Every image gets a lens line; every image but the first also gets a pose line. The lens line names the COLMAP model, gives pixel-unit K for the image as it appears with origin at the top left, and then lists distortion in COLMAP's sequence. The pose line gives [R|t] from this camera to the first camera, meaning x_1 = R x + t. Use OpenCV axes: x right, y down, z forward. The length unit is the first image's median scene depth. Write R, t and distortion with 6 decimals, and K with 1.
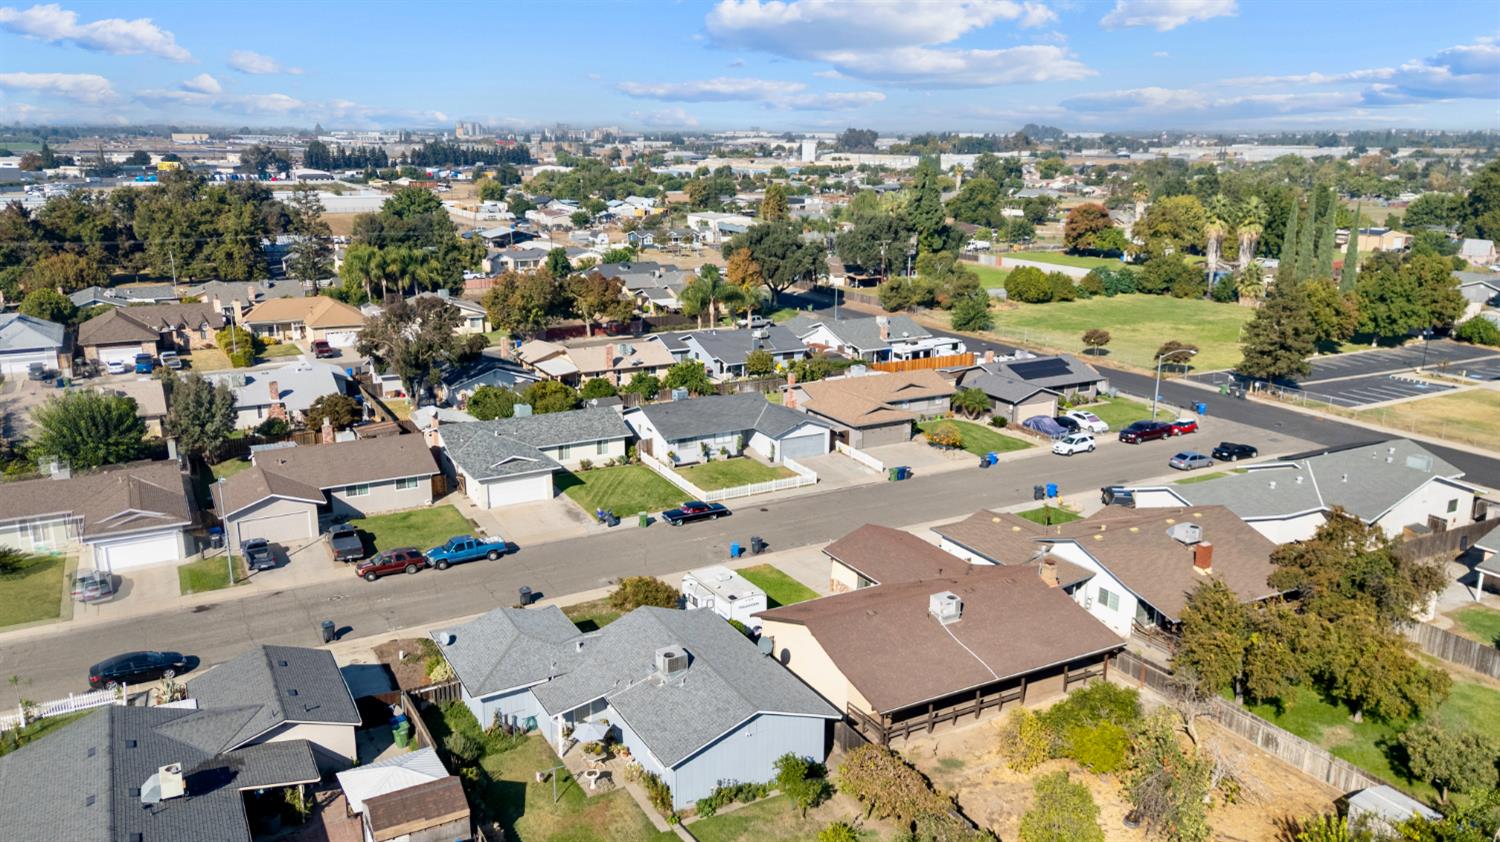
lens RADIAL K [[1108.8, 0, 750.0], [0, 1108.8, 421.0], [0, 0, 1]] dist [0.114756, -0.203690]
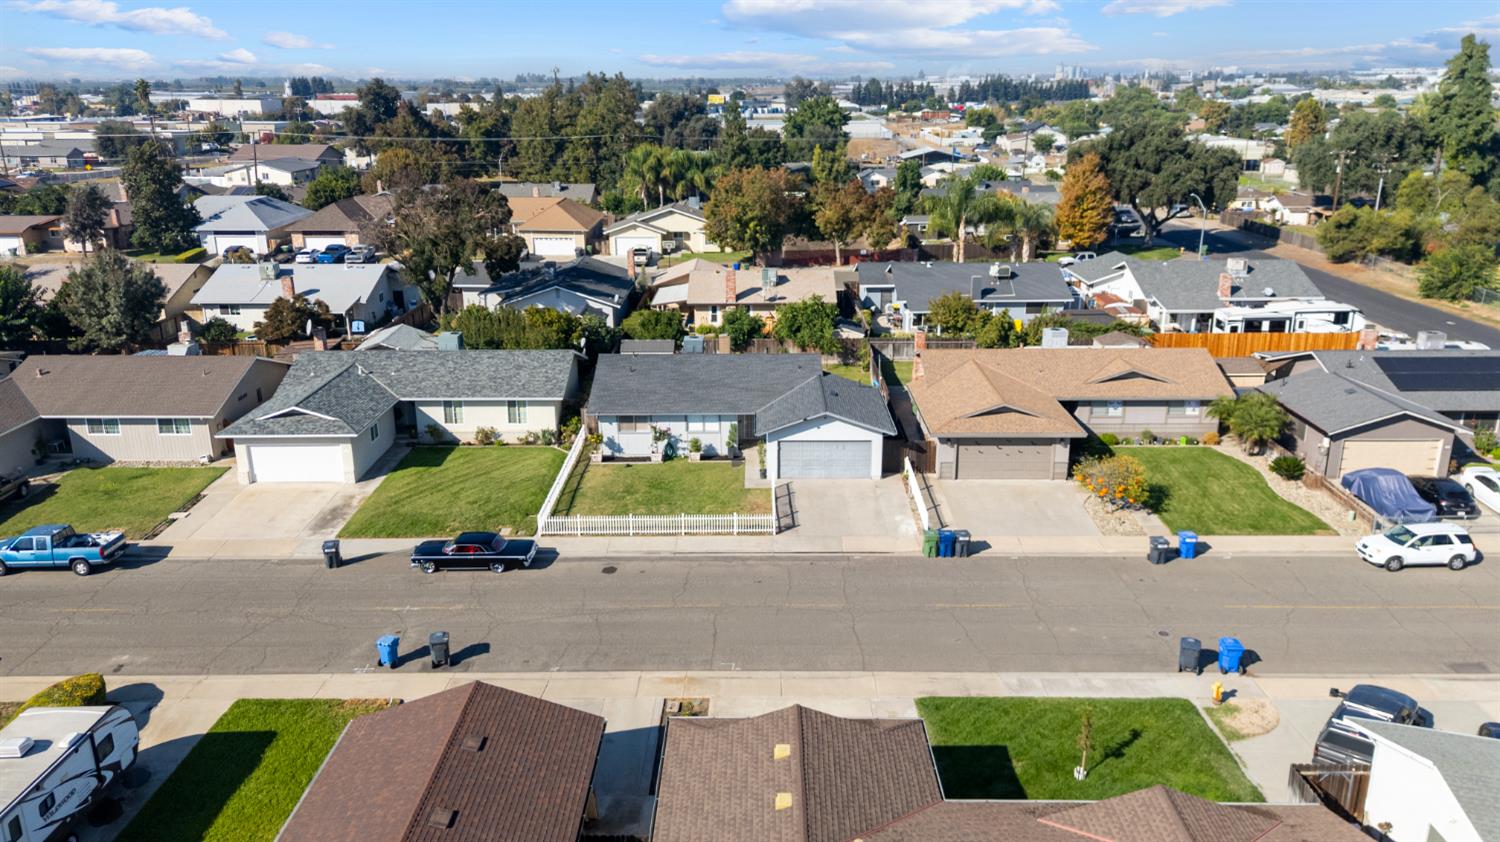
lens RADIAL K [[1096.7, 0, 750.0], [0, 1096.7, 421.0], [0, 0, 1]] dist [0.075952, -0.085489]
pose [[0.869513, 0.136408, -0.474700, 0.201764], [-0.113935, 0.990581, 0.075955, -0.024497], [0.480590, -0.011959, 0.876864, 0.370484]]
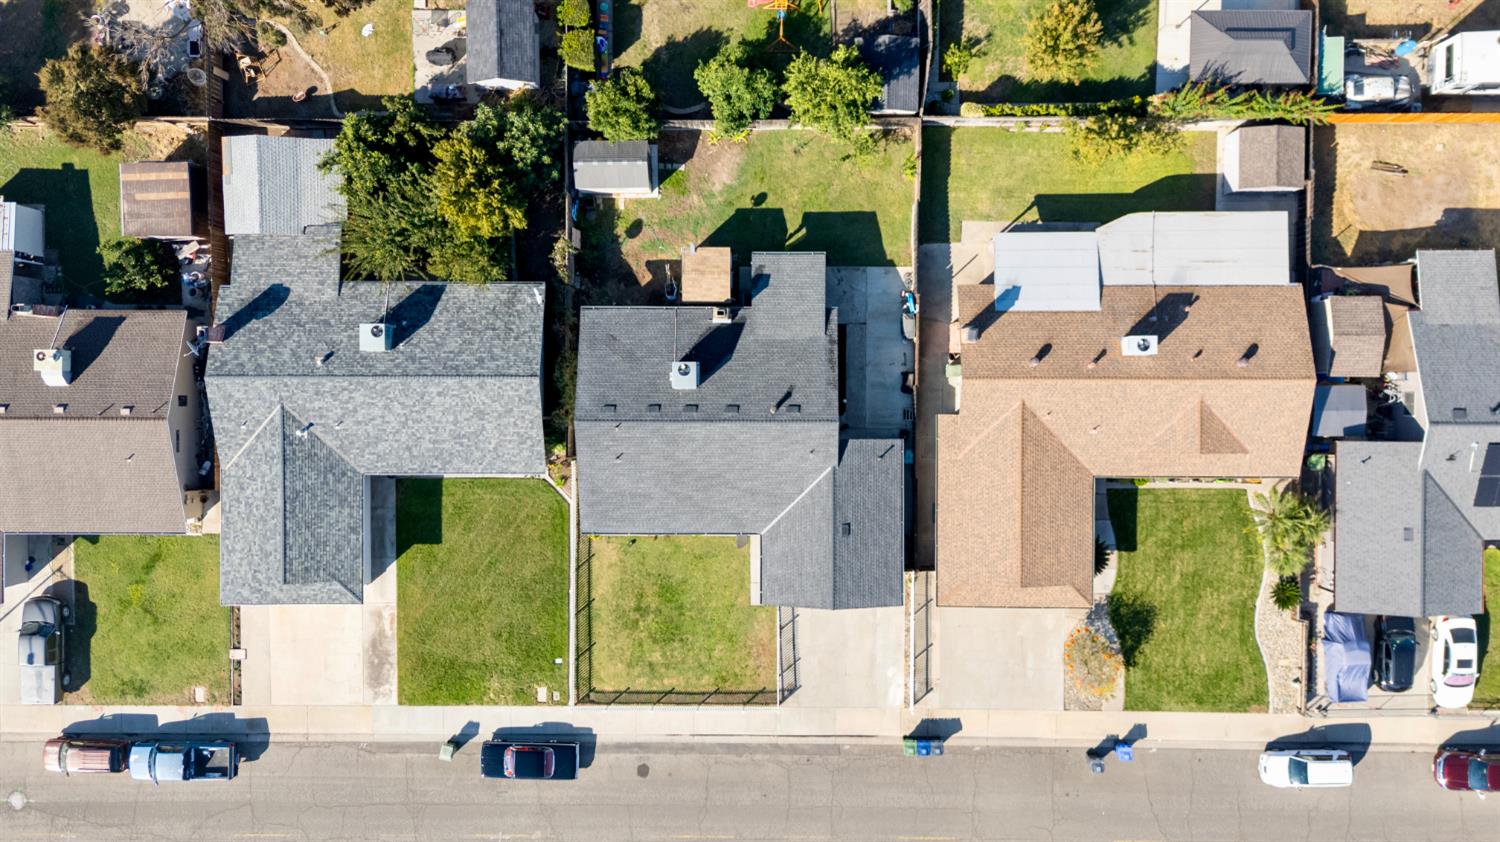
lens RADIAL K [[1096.7, 0, 750.0], [0, 1096.7, 421.0], [0, 0, 1]] dist [0.075952, -0.085489]
pose [[0.872612, 0.488236, -0.013217, -0.015757], [-0.105642, 0.215093, 0.970863, -0.390421], [0.476853, -0.845790, 0.239271, 0.679540]]
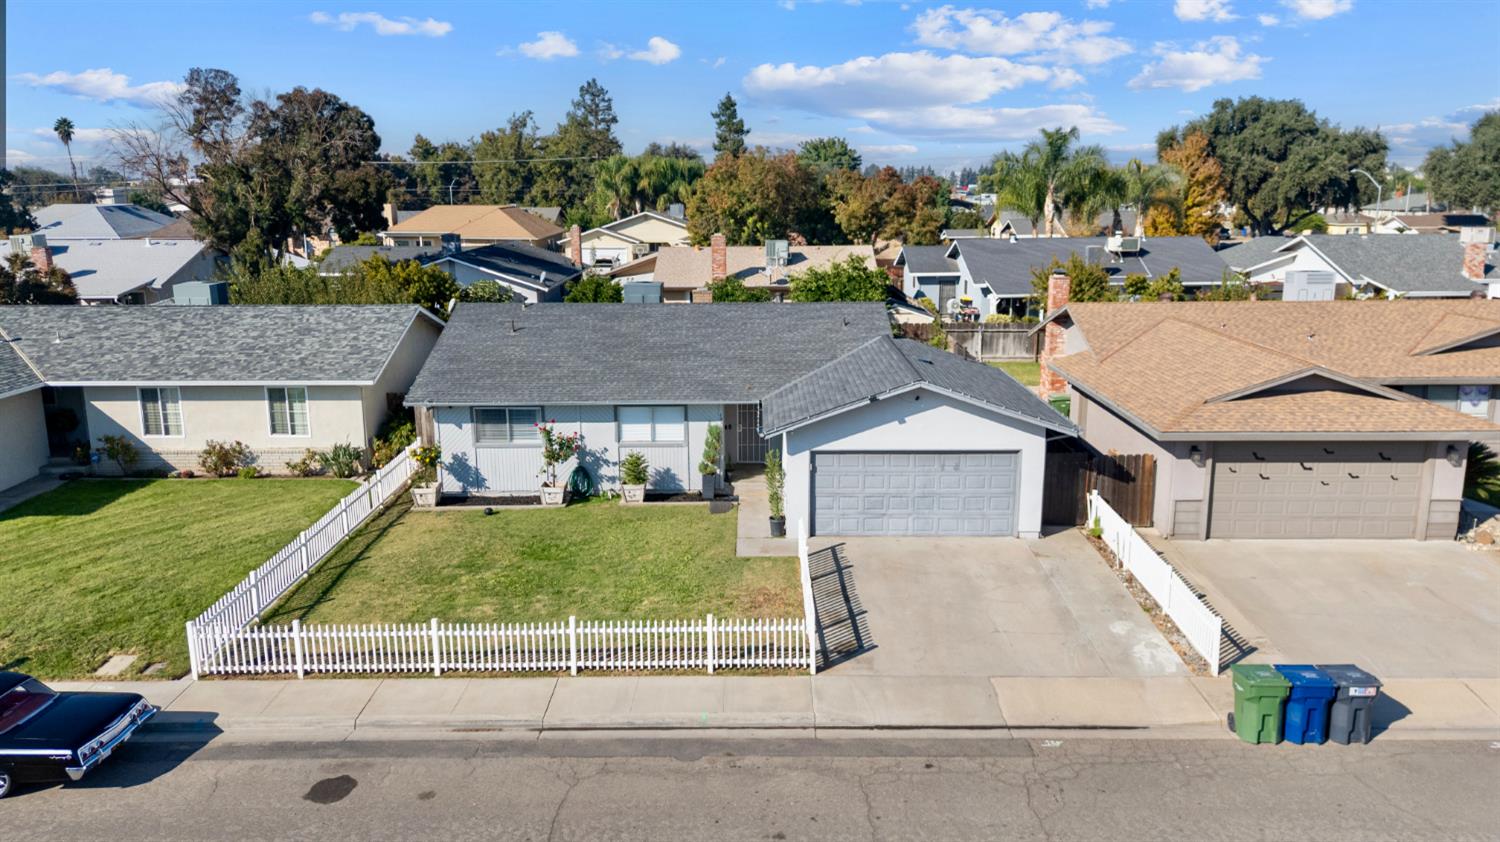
lens RADIAL K [[1096.7, 0, 750.0], [0, 1096.7, 421.0], [0, 0, 1]] dist [0.075952, -0.085489]
pose [[0.870504, 0.095268, -0.482853, 0.098604], [-0.113932, 0.993444, -0.009392, 0.010089], [0.478793, 0.063188, 0.875651, 0.564984]]
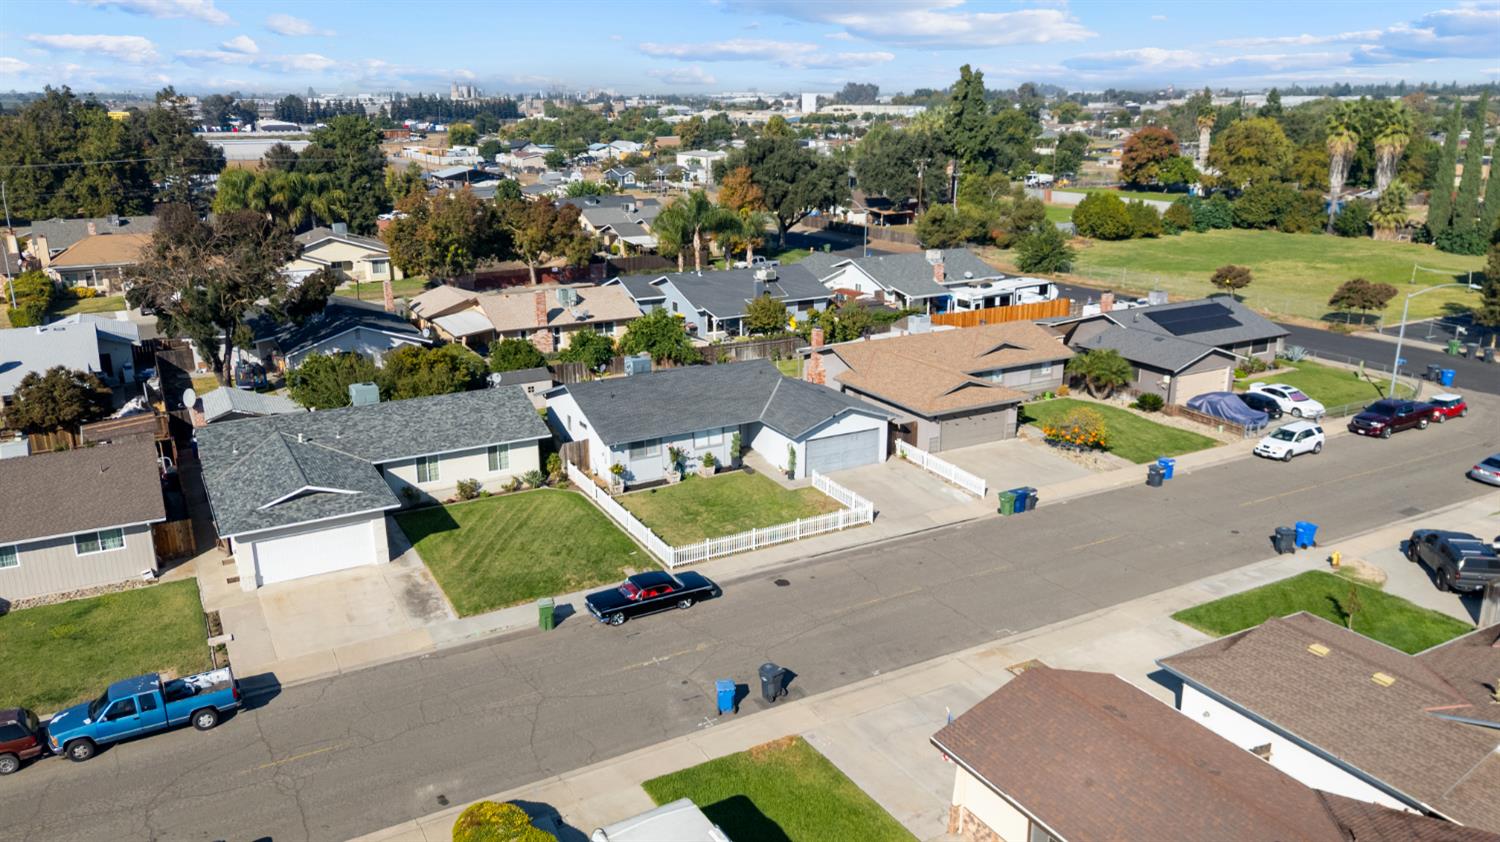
lens RADIAL K [[1096.7, 0, 750.0], [0, 1096.7, 421.0], [0, 0, 1]] dist [0.075952, -0.085489]
pose [[0.999958, -0.009151, -0.000089, -0.001242], [0.009149, 0.999384, 0.033889, -0.009871], [-0.000221, -0.033888, 0.999426, 0.308242]]
